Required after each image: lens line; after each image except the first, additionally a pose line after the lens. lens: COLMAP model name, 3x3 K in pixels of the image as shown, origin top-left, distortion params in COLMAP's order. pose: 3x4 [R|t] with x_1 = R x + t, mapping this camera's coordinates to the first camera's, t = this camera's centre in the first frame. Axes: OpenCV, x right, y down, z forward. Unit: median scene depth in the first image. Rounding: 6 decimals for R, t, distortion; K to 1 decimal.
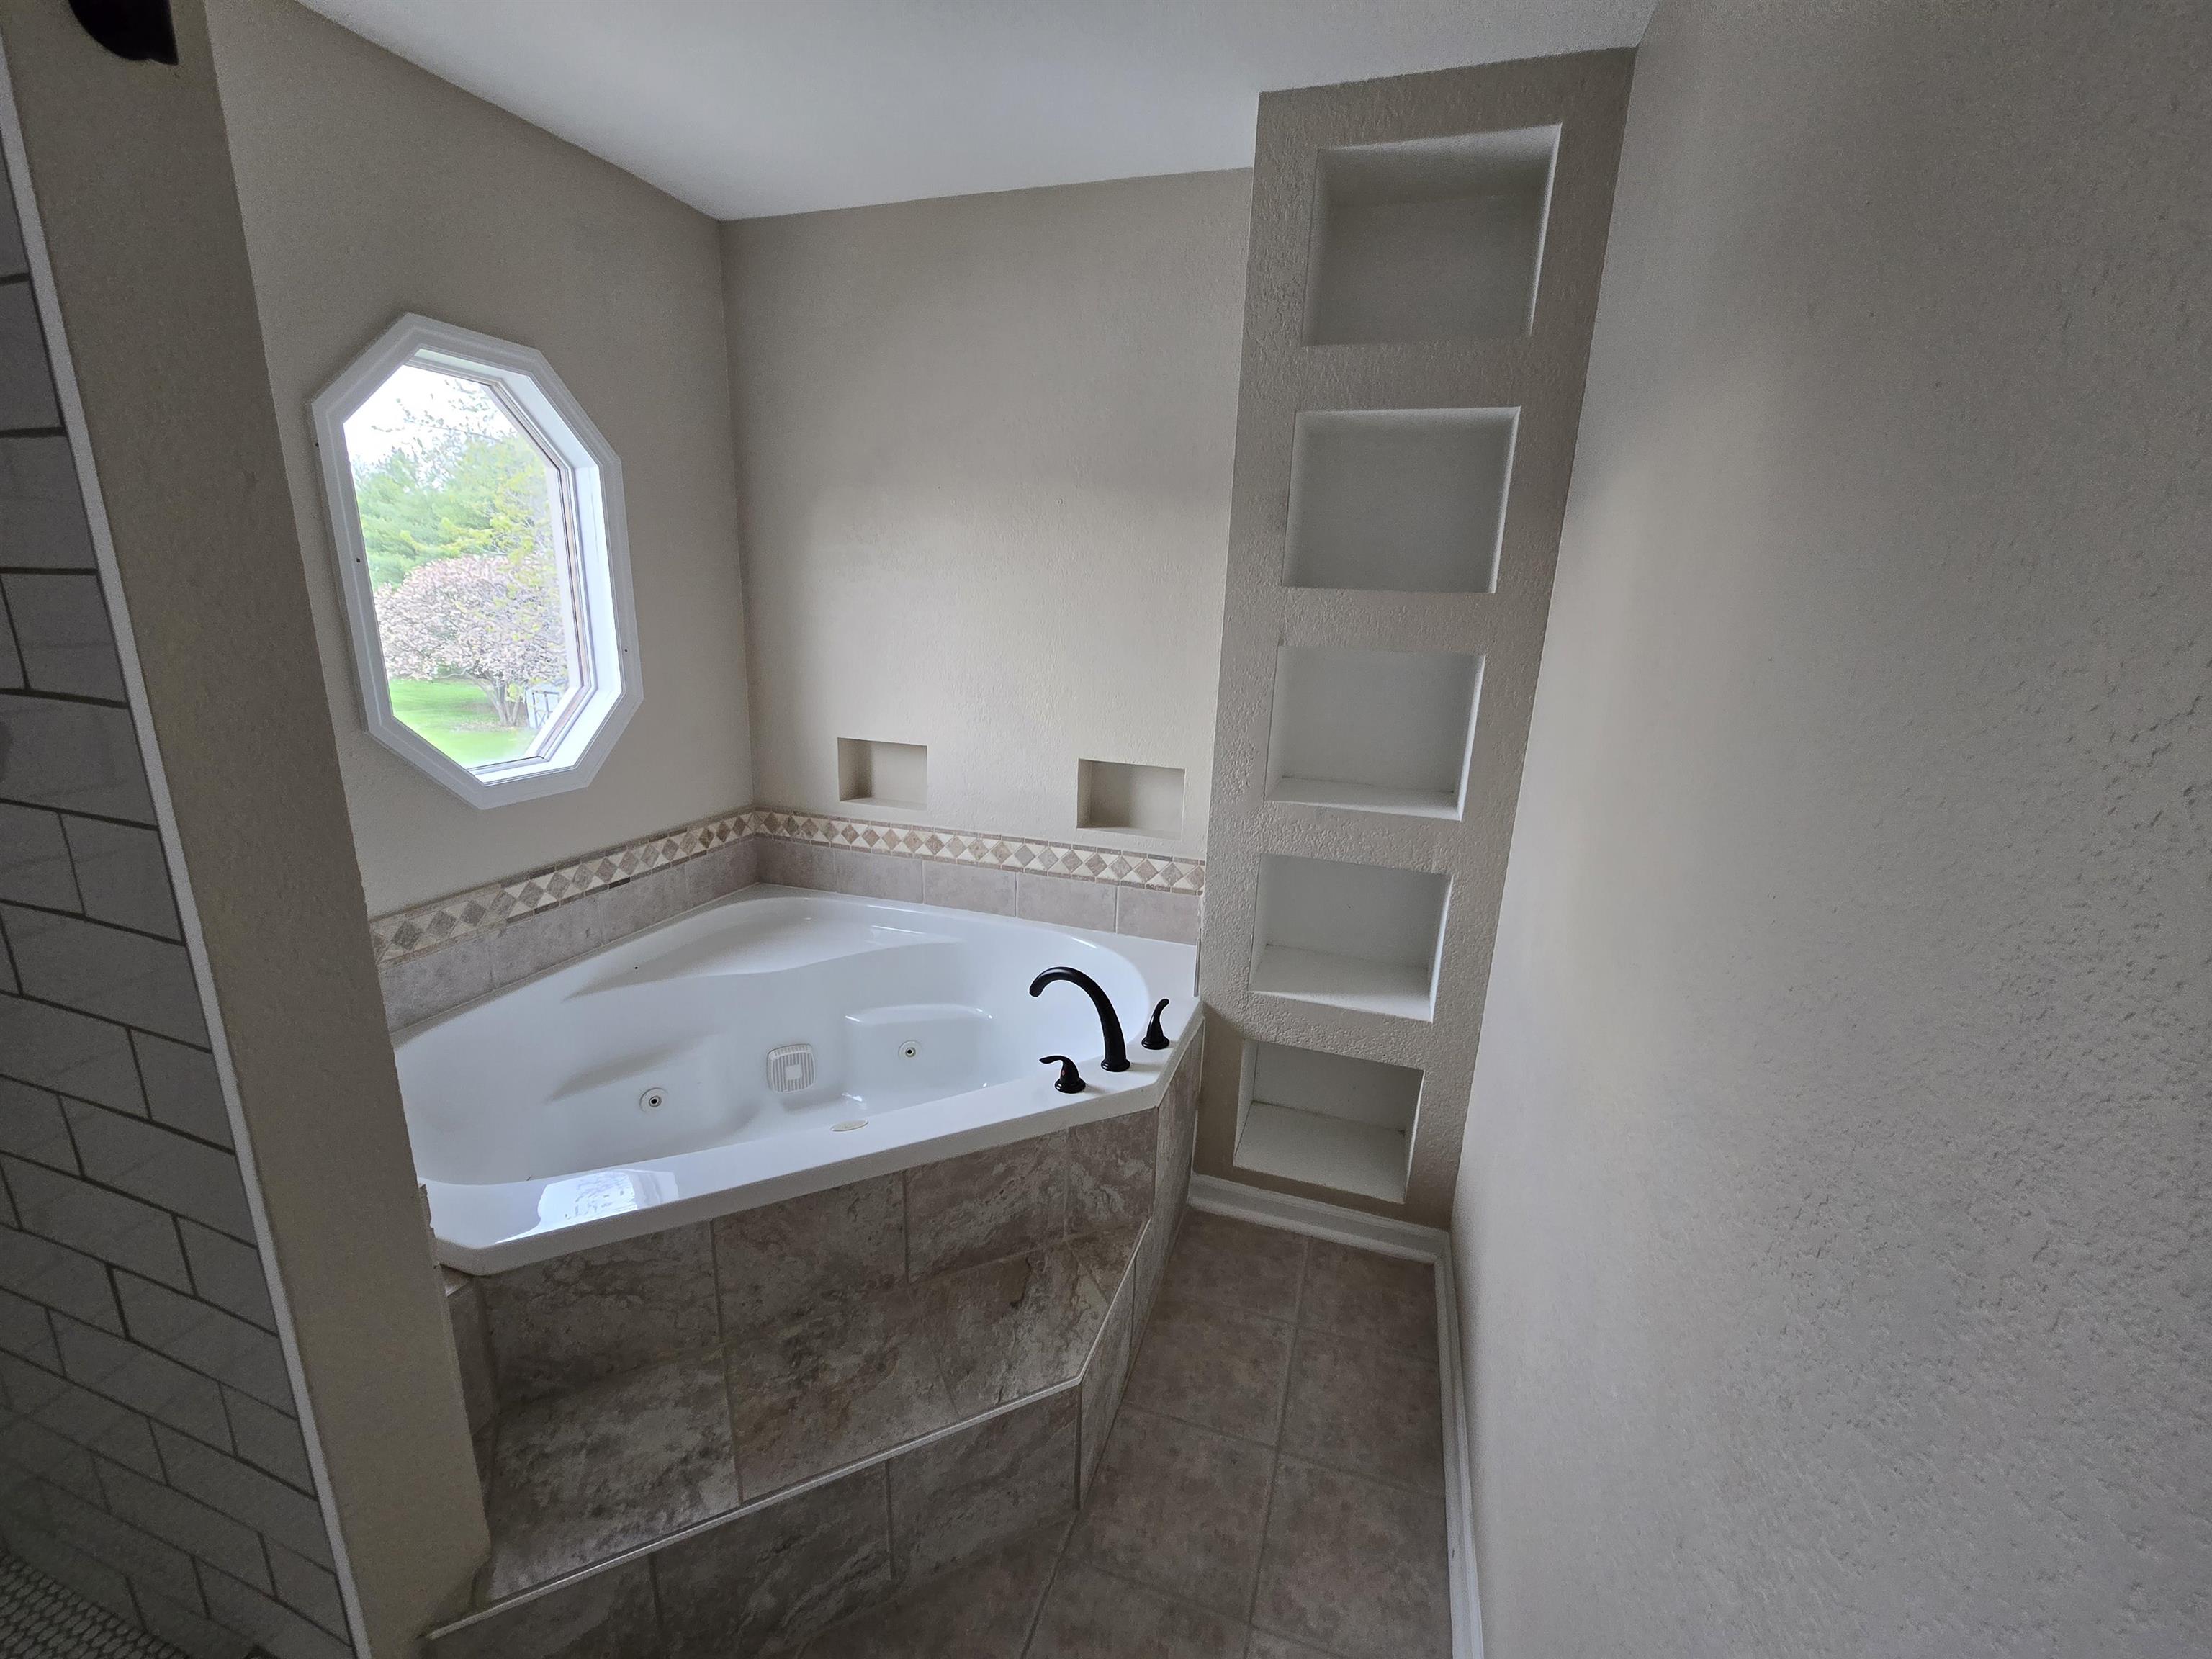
lens RADIAL K [[891.2, 0, 1106.1], [0, 891.2, 822.0], [0, 0, 1]] dist [0.001390, 0.000815]
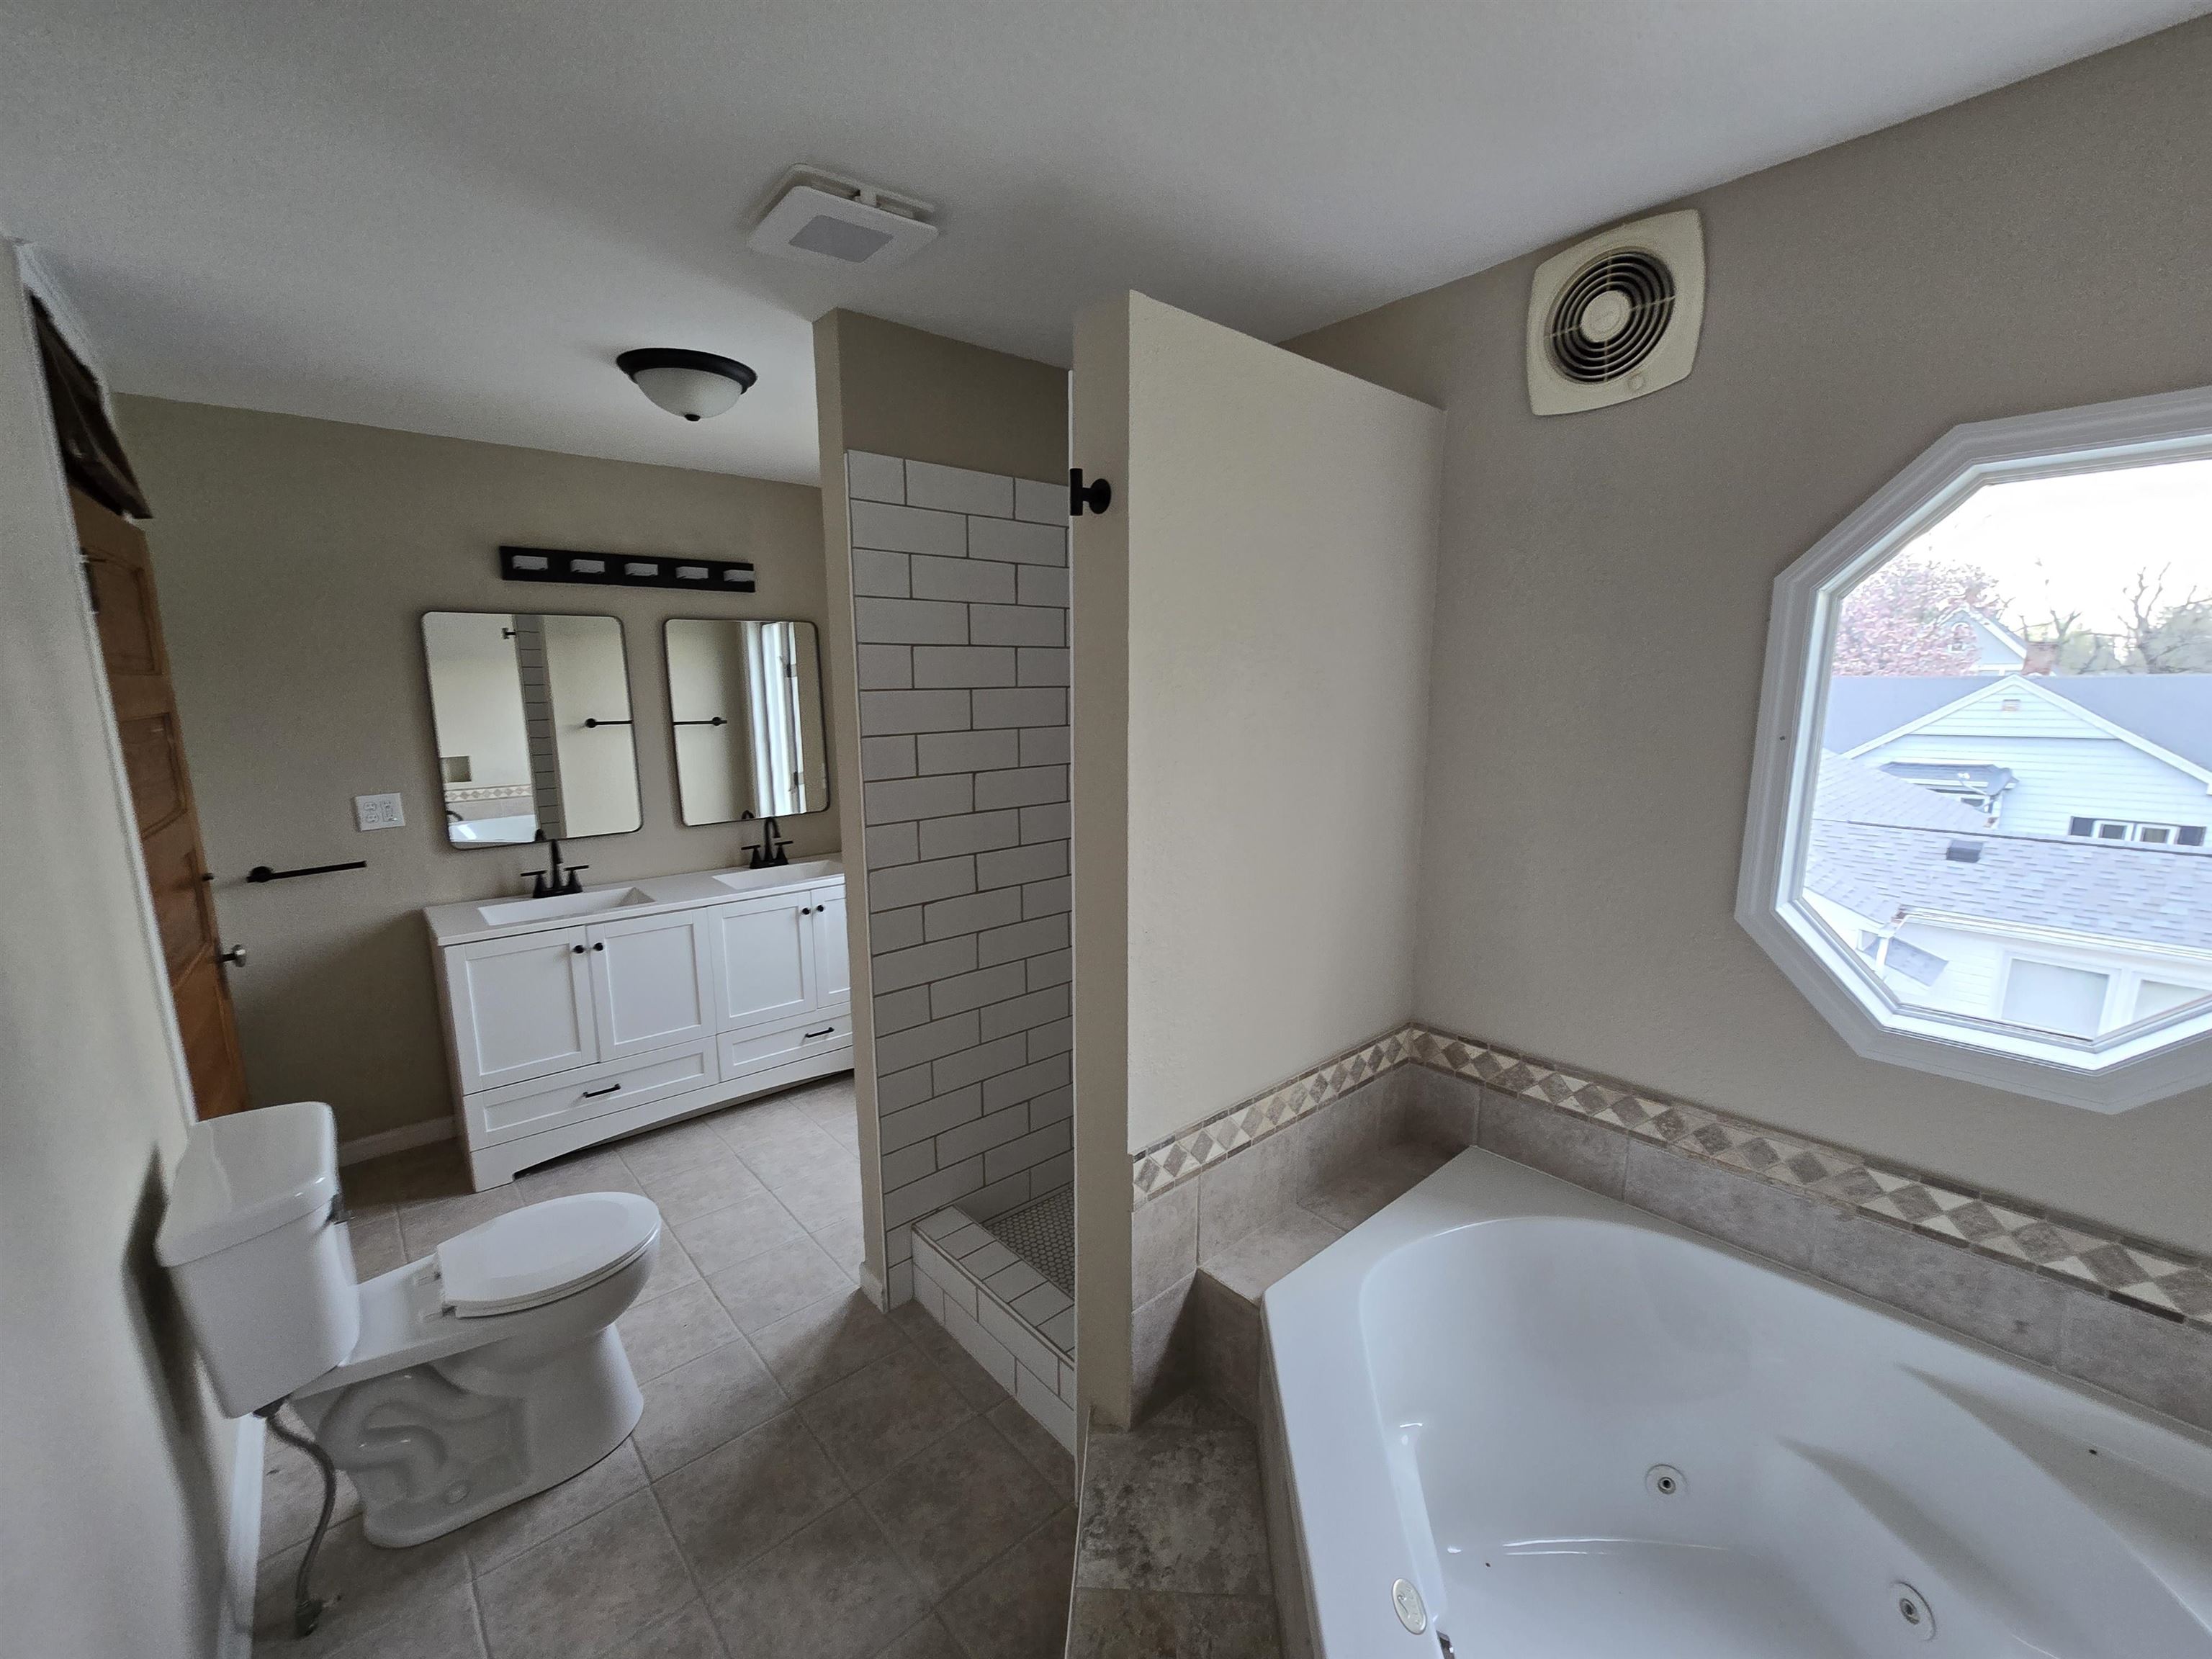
lens RADIAL K [[891.2, 0, 1093.6], [0, 891.2, 836.6], [0, 0, 1]] dist [0.001390, 0.000815]
pose [[-0.490971, 0.122666, -0.862497, 0.246202], [-0.226566, 0.937991, 0.262374, -0.235331], [0.841199, 0.324230, -0.432735, 0.707519]]
